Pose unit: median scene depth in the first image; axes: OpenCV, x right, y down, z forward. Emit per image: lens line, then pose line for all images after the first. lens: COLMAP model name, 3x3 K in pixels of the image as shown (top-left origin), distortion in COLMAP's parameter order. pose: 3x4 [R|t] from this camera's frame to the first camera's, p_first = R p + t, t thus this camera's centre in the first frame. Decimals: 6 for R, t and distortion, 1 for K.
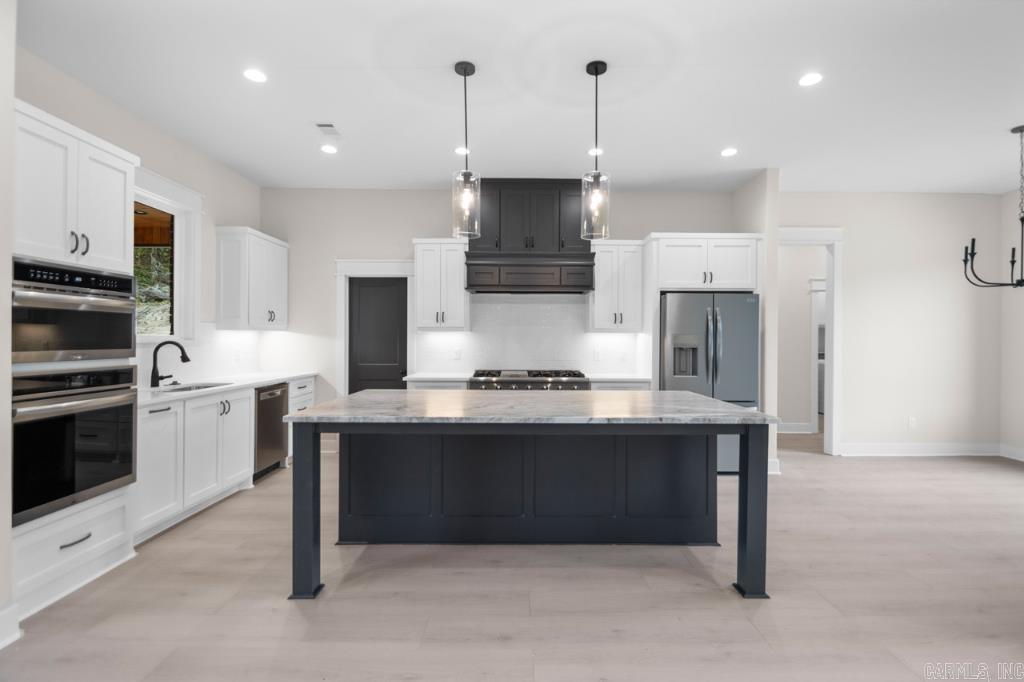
lens RADIAL K [[477.7, 0, 518.8], [0, 477.7, 340.1], [0, 0, 1]] dist [0.010585, -0.010444]
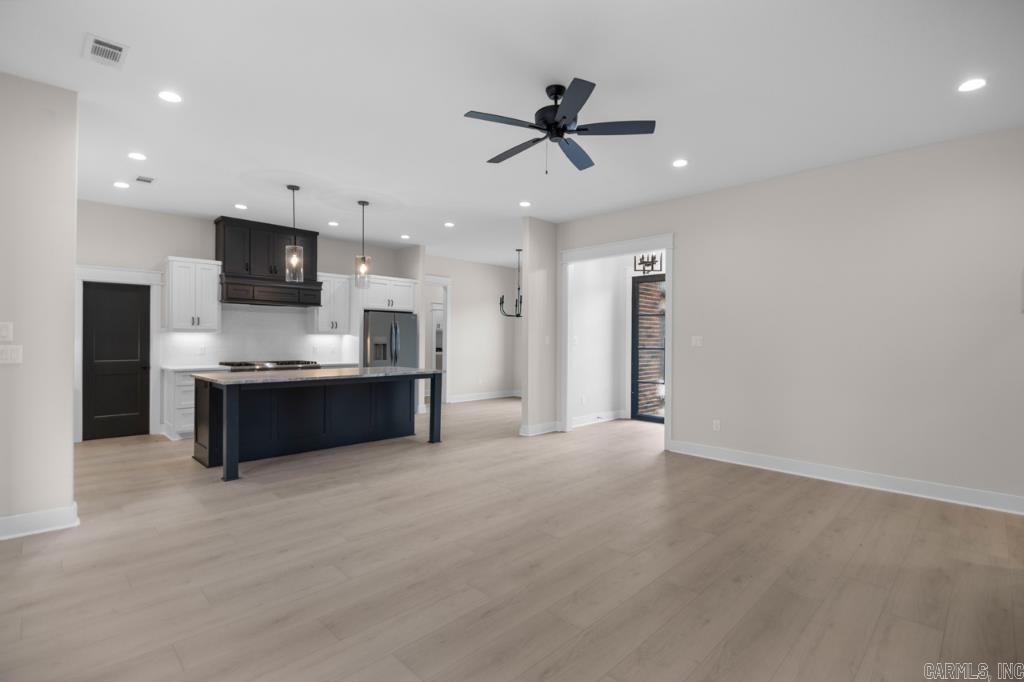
lens RADIAL K [[477.7, 0, 520.9], [0, 477.7, 341.7], [0, 0, 1]] dist [0.010585, -0.010444]
pose [[0.704585, -0.002057, 0.709617, -0.523187], [-0.001963, 0.999986, 0.004848, -0.001067], [-0.709617, -0.004809, 0.704571, -0.576167]]
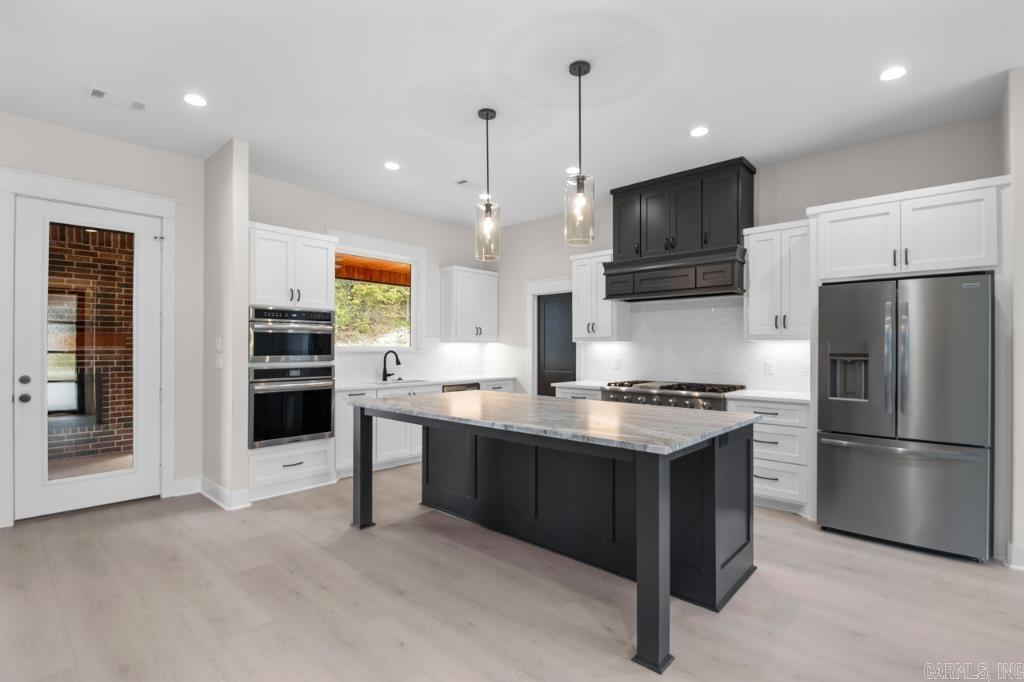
lens RADIAL K [[477.7, 0, 518.8], [0, 477.7, 344.6], [0, 0, 1]] dist [0.010585, -0.010444]
pose [[0.743493, -0.008784, -0.668686, 0.475722], [0.001158, 0.999929, -0.011847, 0.001507], [0.668743, 0.008034, 0.743451, 0.133938]]
